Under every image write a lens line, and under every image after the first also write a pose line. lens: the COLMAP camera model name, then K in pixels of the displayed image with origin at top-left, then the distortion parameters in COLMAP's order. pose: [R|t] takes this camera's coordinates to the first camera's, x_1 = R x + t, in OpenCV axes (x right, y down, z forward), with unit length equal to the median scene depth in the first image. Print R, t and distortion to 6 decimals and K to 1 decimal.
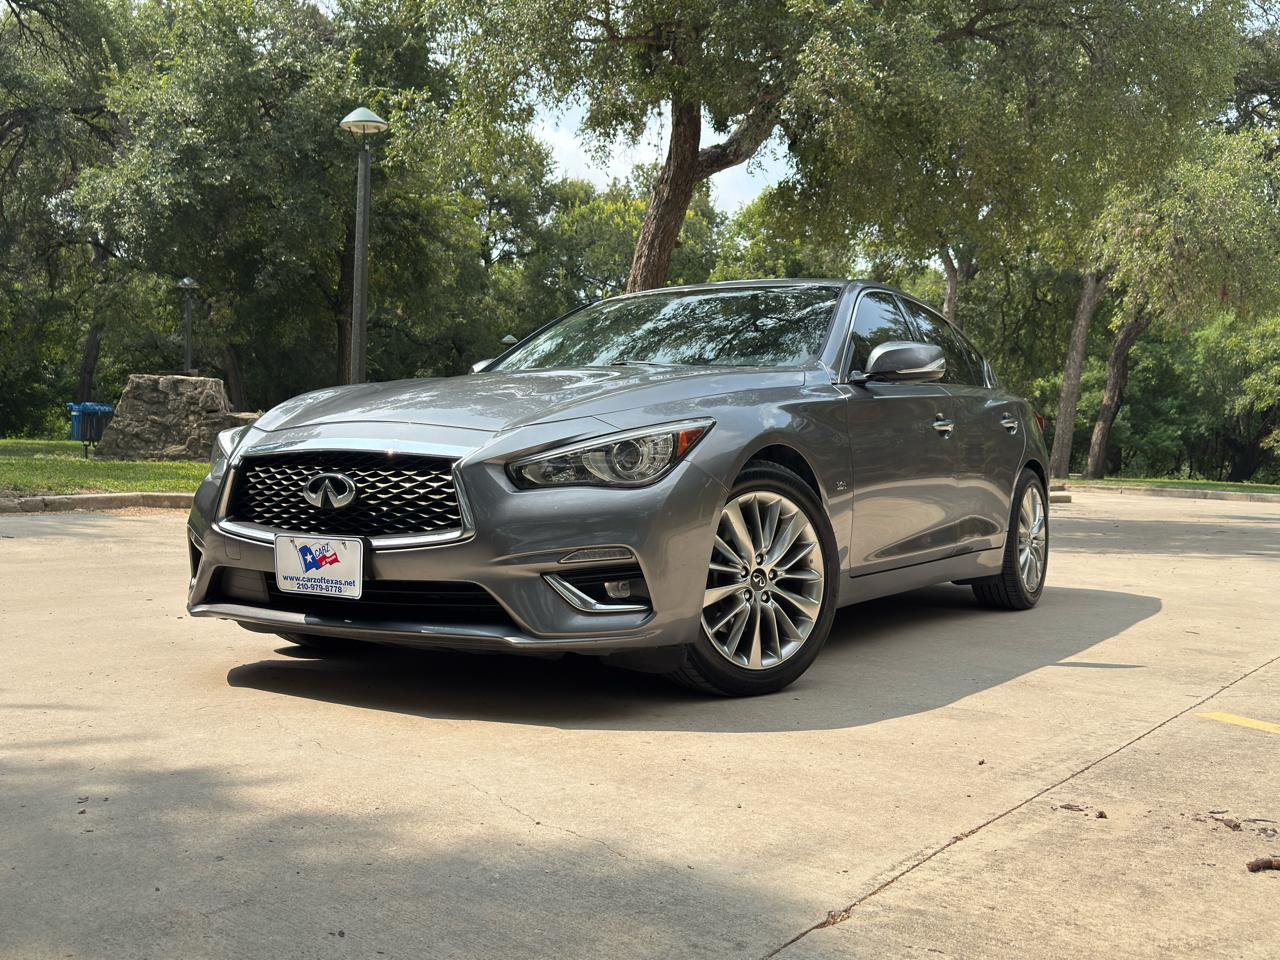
lens RADIAL K [[1240.0, 0, 634.2], [0, 1240.0, 485.1], [0, 0, 1]] dist [0.195435, -0.403852]
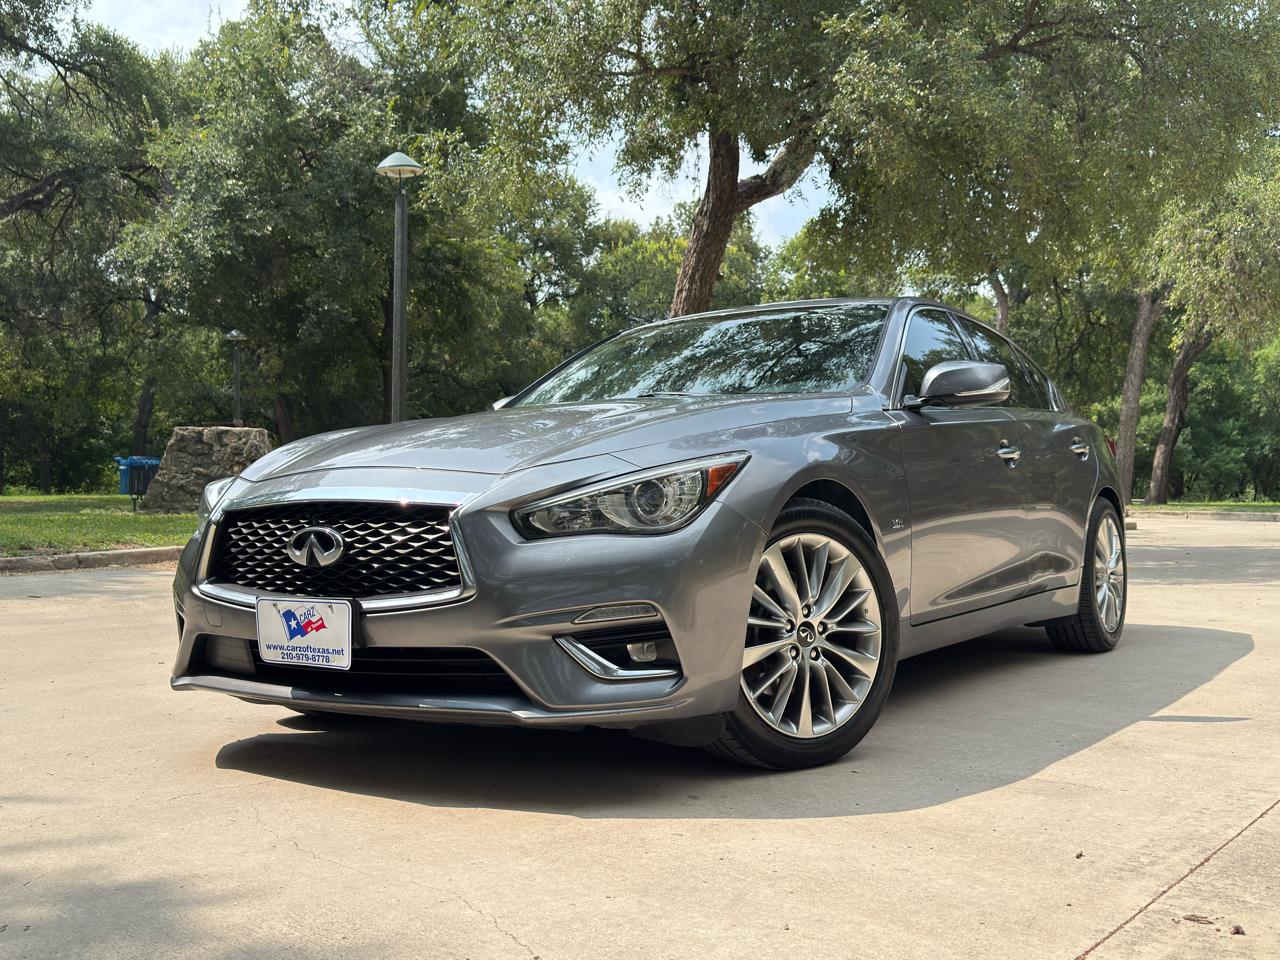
lens RADIAL K [[1239.4, 0, 638.6], [0, 1239.4, 486.3], [0, 0, 1]] dist [0.193779, -0.405631]
pose [[0.998886, -0.028579, -0.037554, 0.003797], [0.027462, 0.999175, -0.029910, -0.001073], [0.038378, 0.028846, 0.998847, 0.024242]]
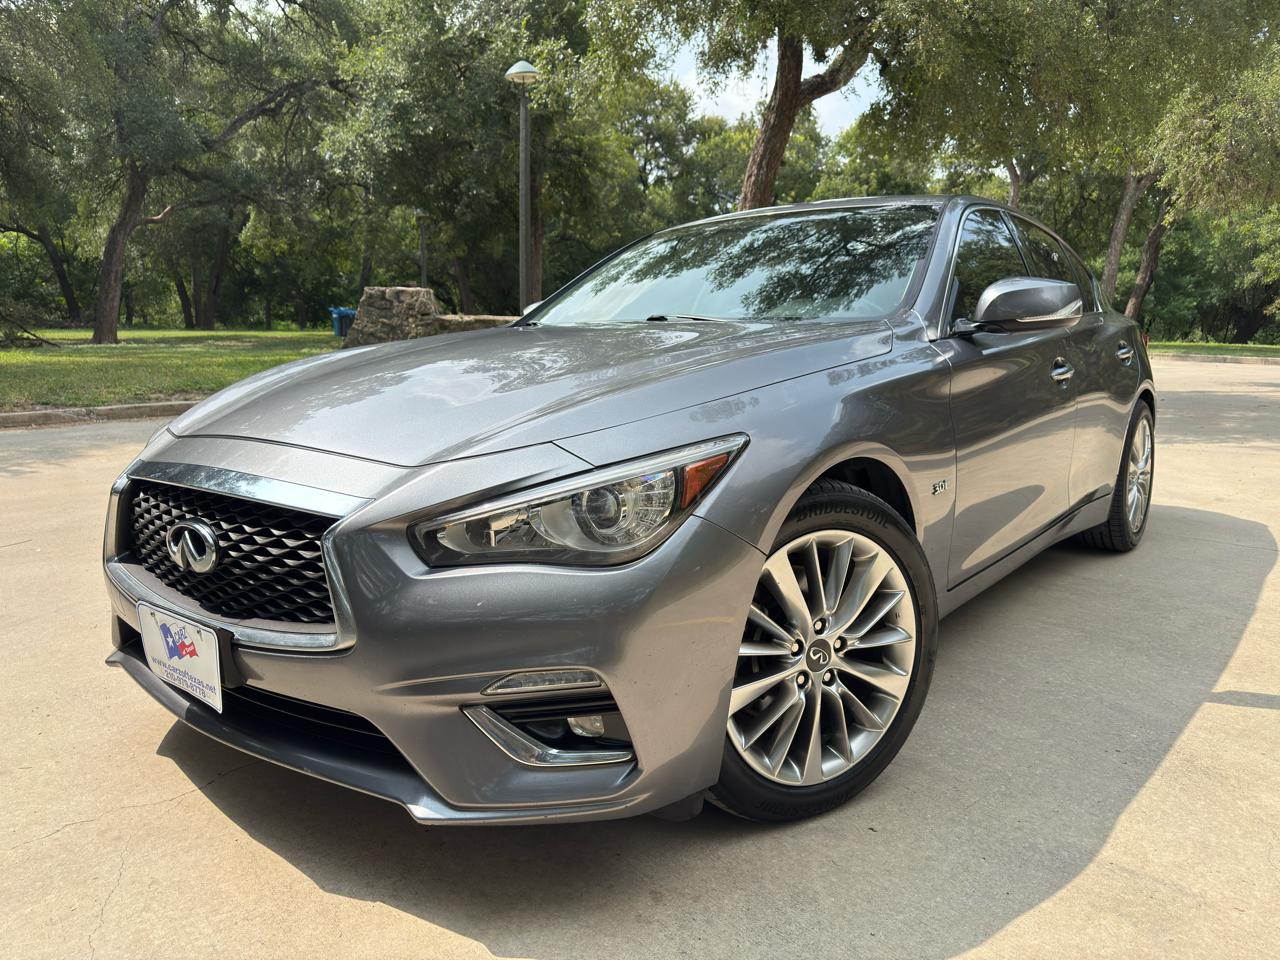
lens RADIAL K [[888.5, 0, 638.3], [0, 888.5, 474.8], [0, 0, 1]] dist [0.044356, -0.054102]
pose [[0.990787, 0.001311, -0.135421, 0.014159], [0.017572, 0.990255, 0.138152, -0.019684], [0.134283, -0.139259, 0.981109, 0.107884]]
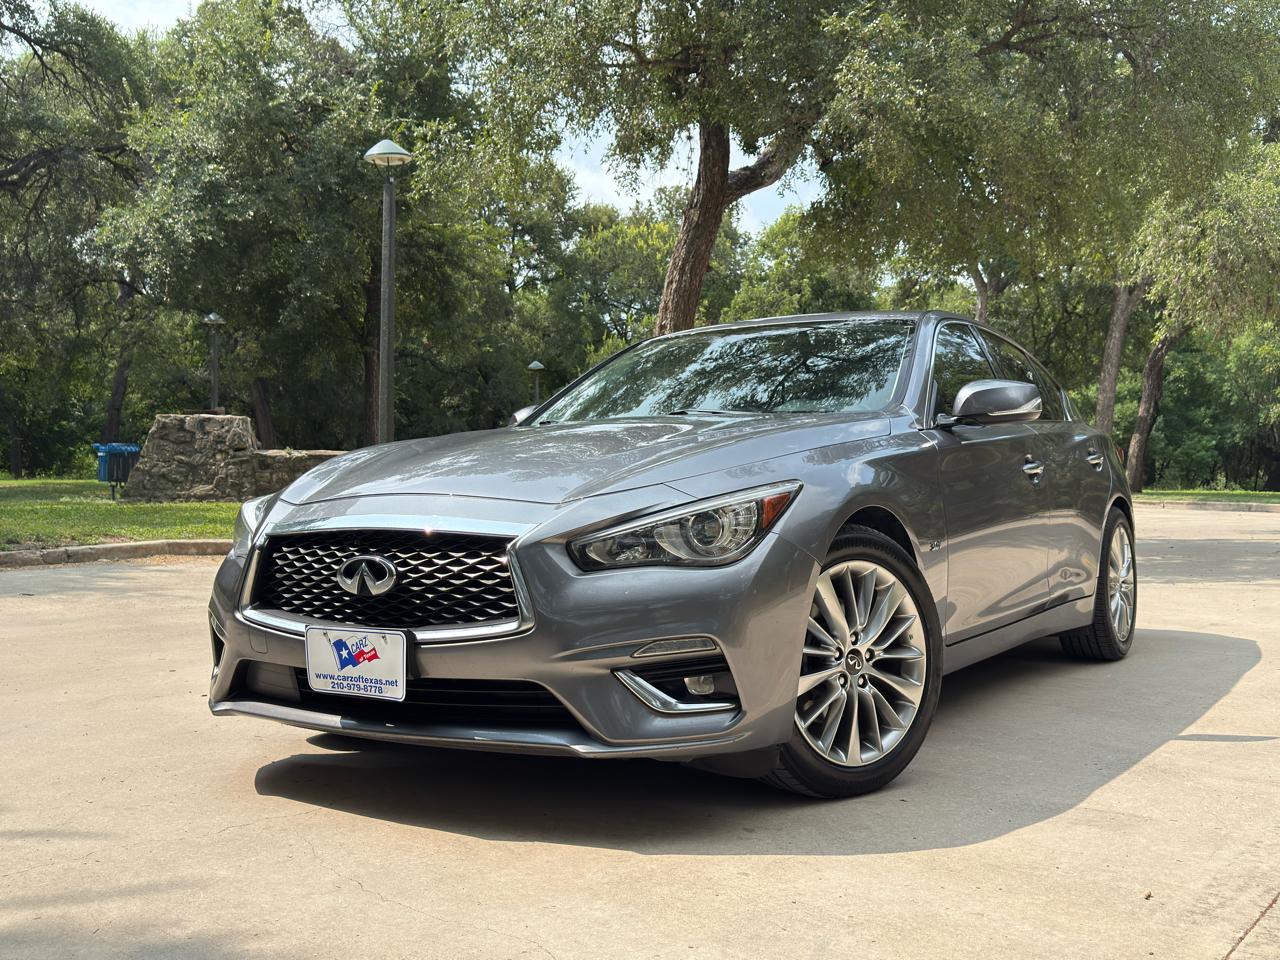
lens RADIAL K [[1238.6, 0, 645.2], [0, 1238.6, 477.3], [0, 0, 1]] dist [0.203747, -0.436840]
pose [[0.999631, -0.024214, -0.012315, -0.006944], [0.023930, 0.999455, -0.022734, -0.007827], [0.012859, 0.022431, 0.999666, 0.024211]]
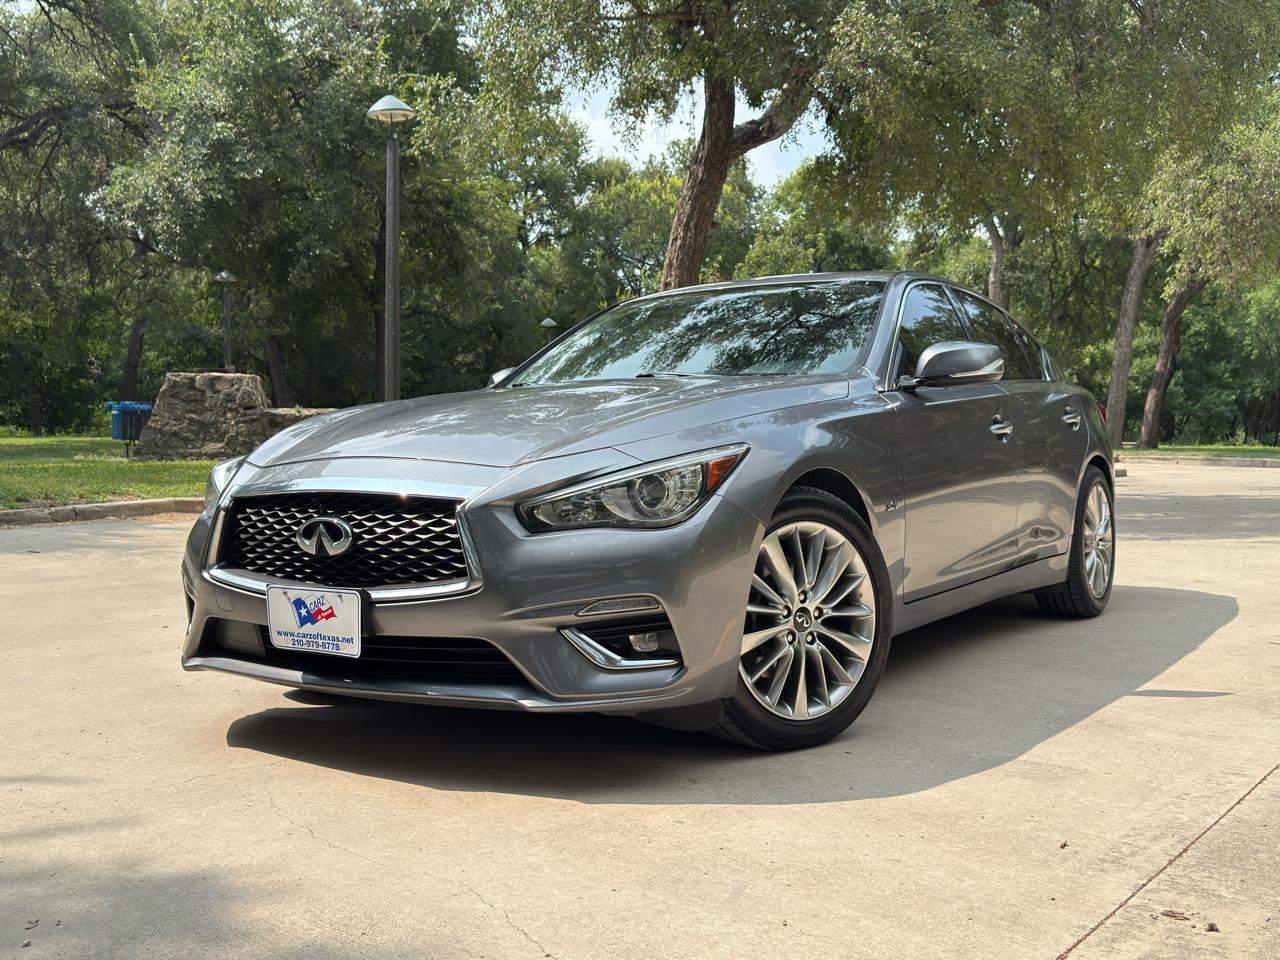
lens RADIAL K [[1240.3, 0, 640.0], [0, 1240.3, 480.0], [0, 0, 1]] dist [0.195498, -0.417497]
pose [[0.999194, -0.025128, -0.031297, 0.002798], [0.025565, 0.999580, 0.013643, -0.008446], [0.030941, -0.014432, 0.999417, 0.020050]]
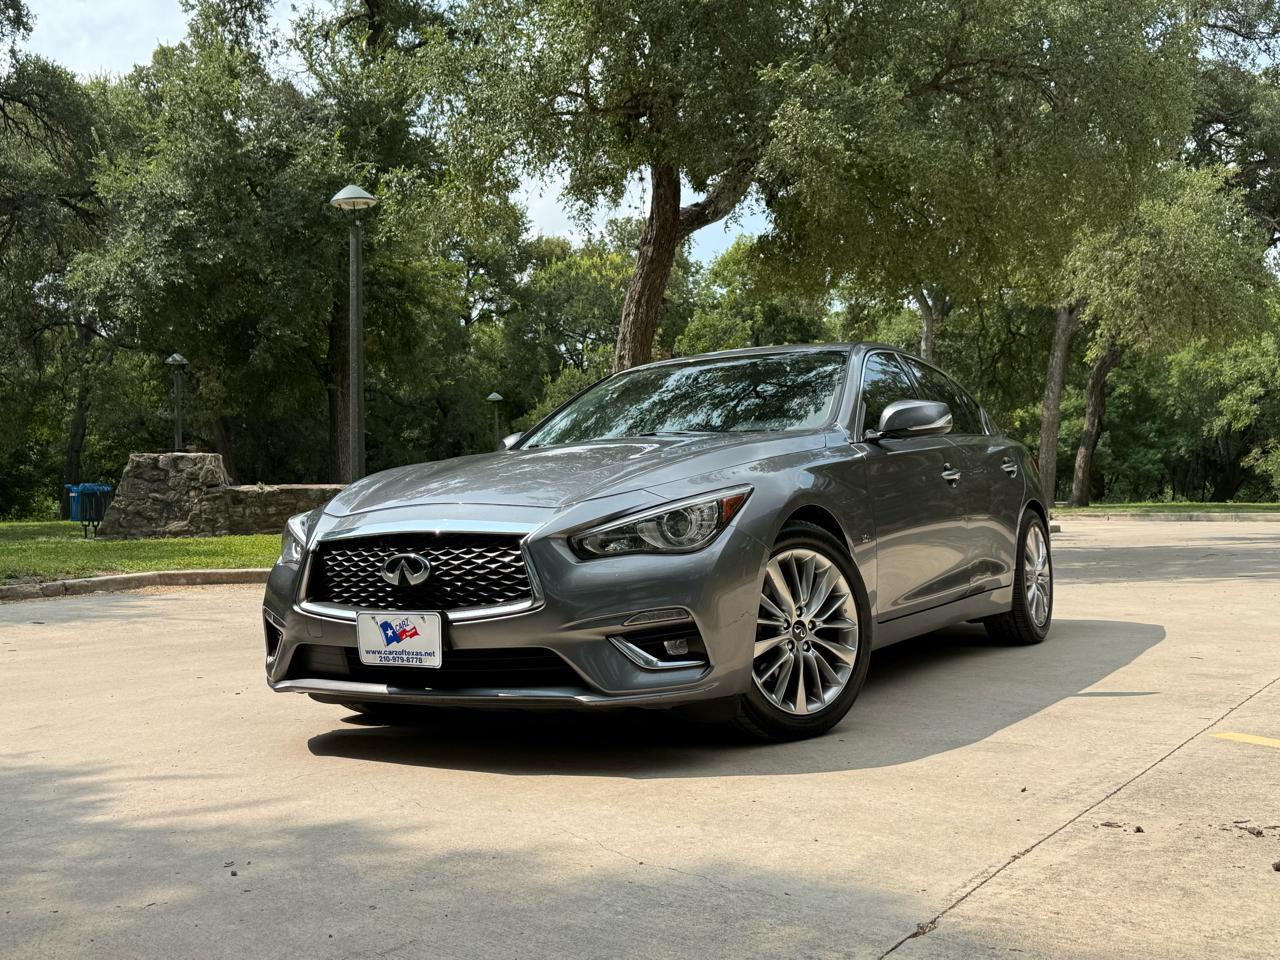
lens RADIAL K [[1241.1, 0, 631.4], [0, 1241.1, 480.4], [0, 0, 1]] dist [0.193818, -0.400570]
pose [[0.998648, -0.050768, 0.011170, -0.010784], [0.051196, 0.997802, -0.042071, -0.003414], [-0.009010, 0.042586, 0.999052, -0.018585]]
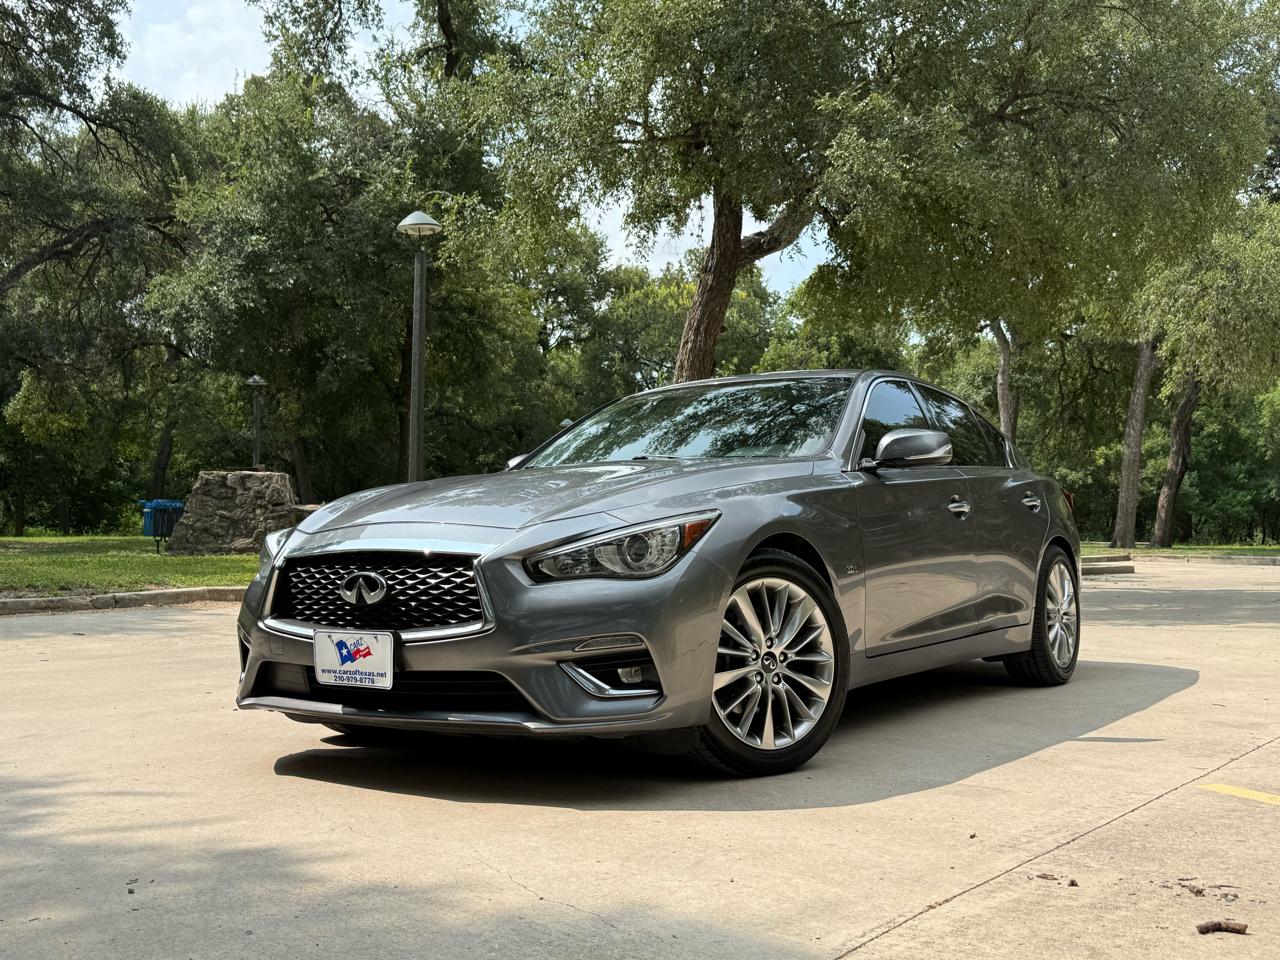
lens RADIAL K [[1240.3, 0, 640.0], [0, 1240.3, 480.0], [0, 0, 1]] dist [0.195498, -0.417497]
pose [[0.998596, -0.028137, -0.044886, 0.008944], [0.025071, 0.997406, -0.067469, -0.001919], [0.046668, 0.066249, 0.996711, -0.013455]]
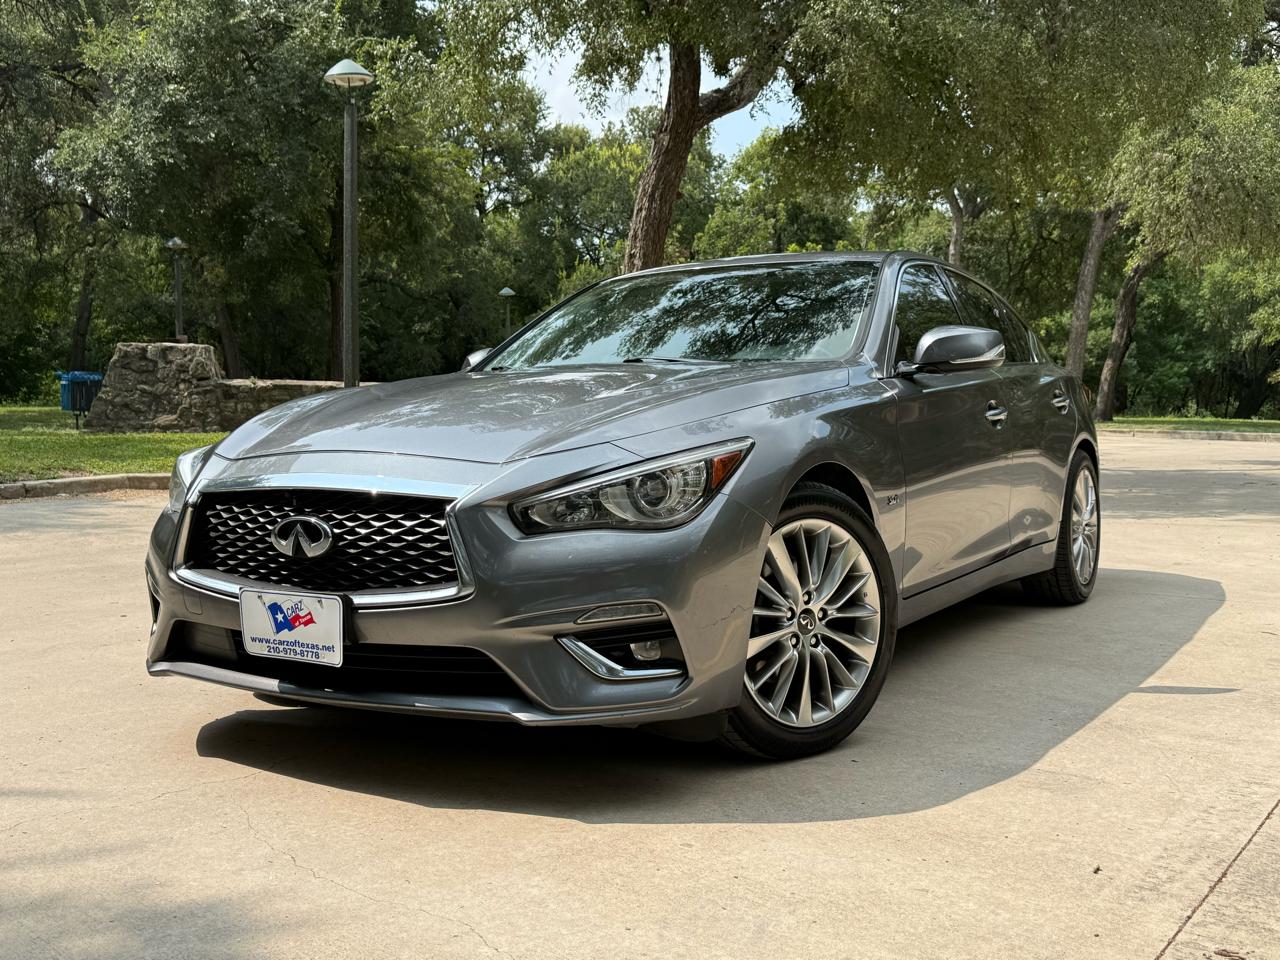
lens RADIAL K [[1239.6, 0, 636.2], [0, 1239.6, 476.1], [0, 0, 1]] dist [0.195043, -0.414414]
pose [[0.999719, -0.023694, -0.000261, -0.003131], [0.023689, 0.999080, 0.035748, -0.012124], [-0.000586, -0.035744, 0.999361, 0.030175]]
